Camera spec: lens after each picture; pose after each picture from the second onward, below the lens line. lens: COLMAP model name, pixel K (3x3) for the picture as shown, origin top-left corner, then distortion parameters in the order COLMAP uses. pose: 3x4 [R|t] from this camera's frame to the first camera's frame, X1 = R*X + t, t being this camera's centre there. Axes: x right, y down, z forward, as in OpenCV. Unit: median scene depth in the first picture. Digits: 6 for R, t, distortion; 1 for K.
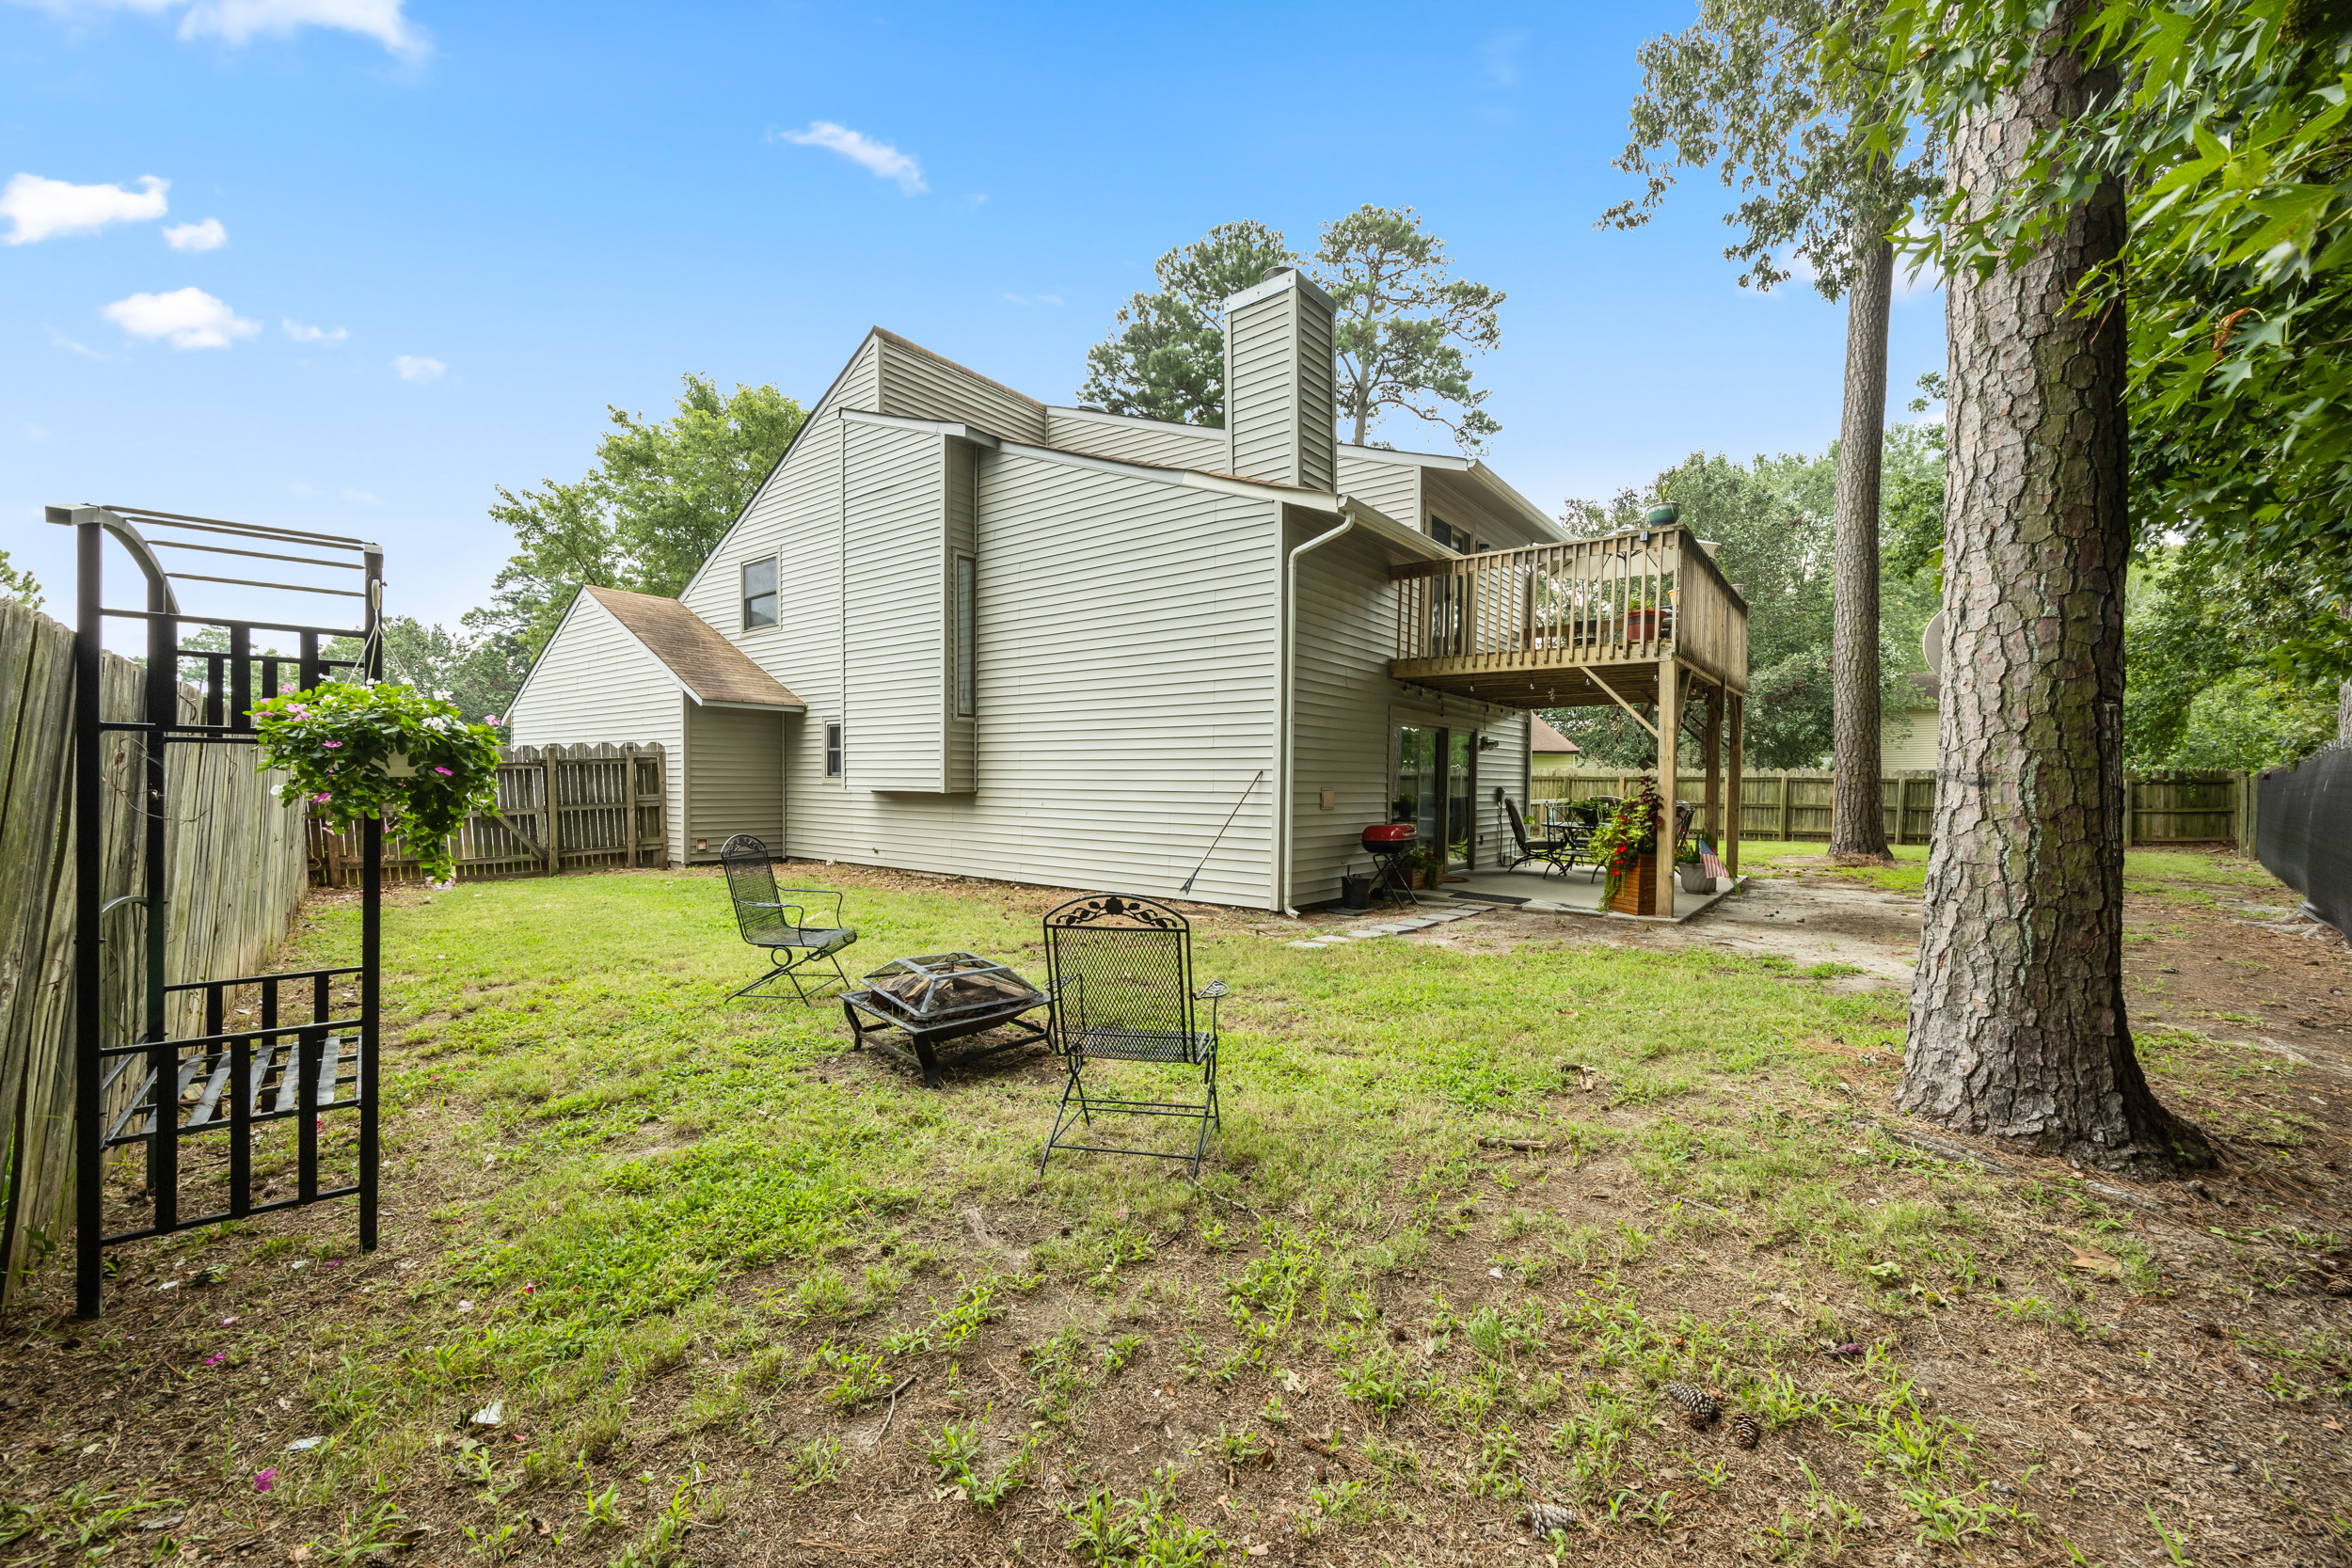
lens RADIAL K [[923.1, 0, 1160.3], [0, 923.1, 815.1], [0, 0, 1]] dist [-0.000423, 0.000030]
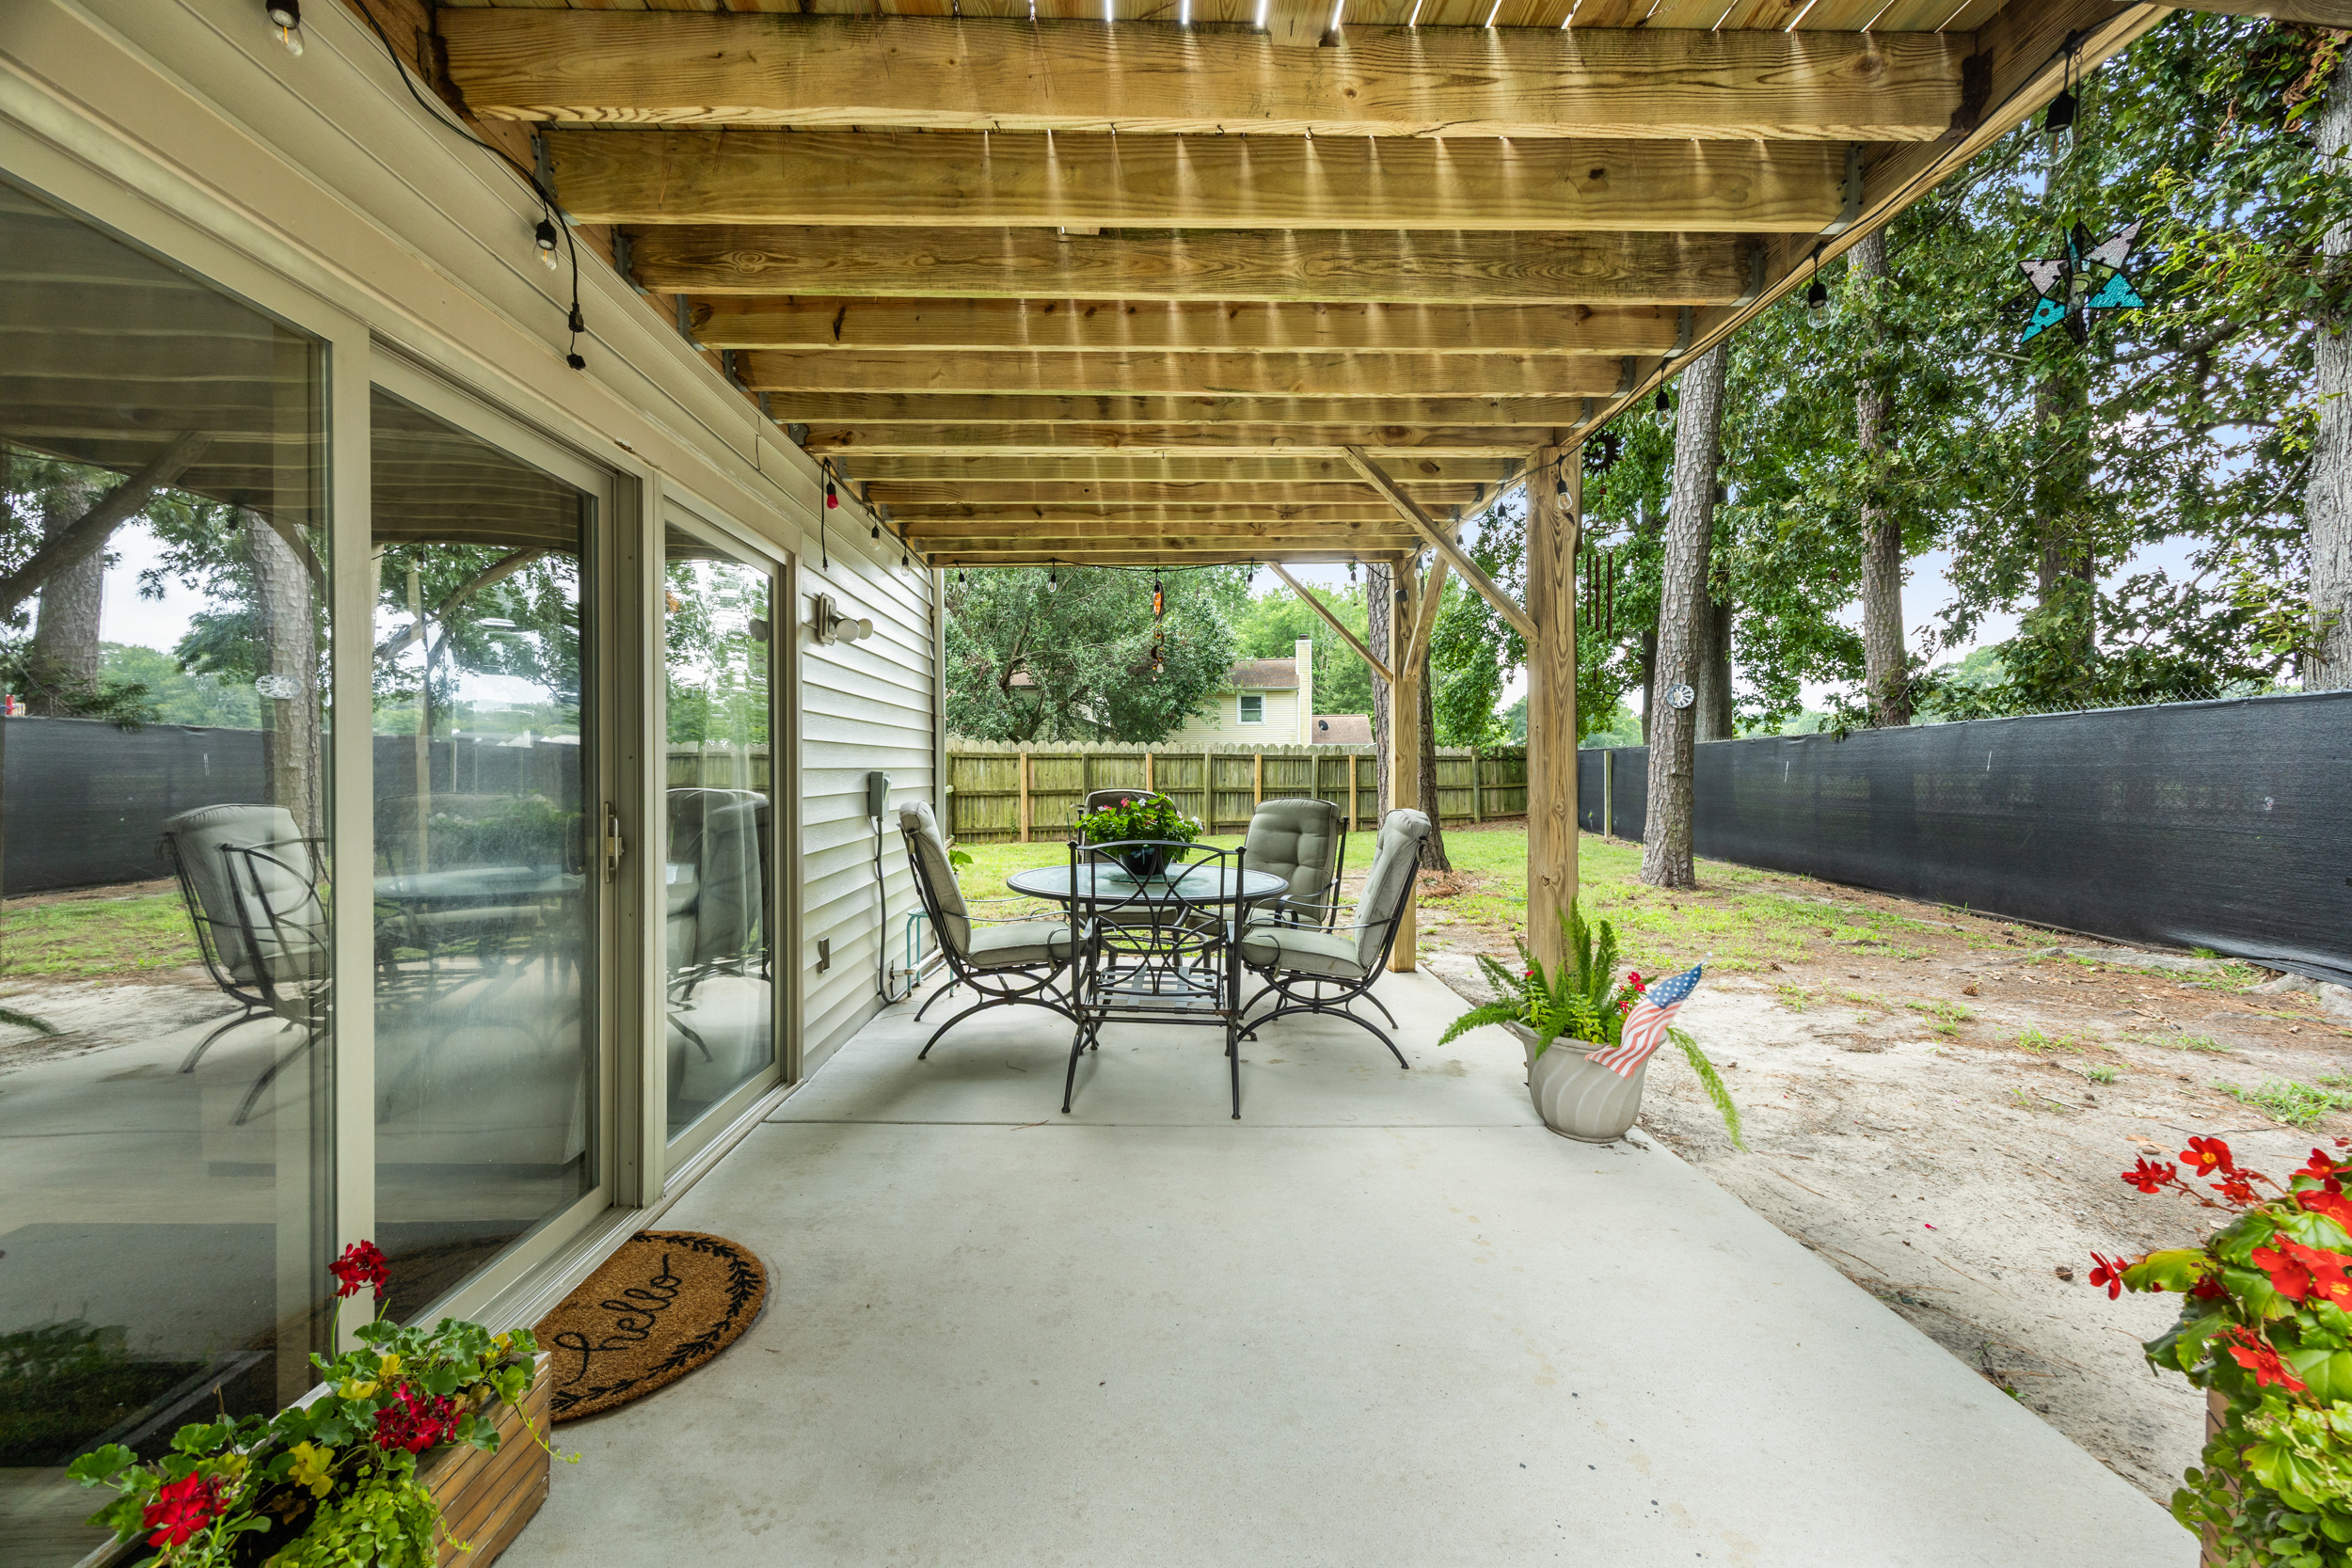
lens RADIAL K [[918.7, 0, 1162.6], [0, 918.7, 779.8], [0, 0, 1]] dist [0.000313, 0.000263]
pose [[0.772343, -0.016244, 0.634998, 0.146641], [0.025545, 0.999659, -0.005498, -0.015283], [-0.634692, 0.020468, 0.772494, 0.417840]]
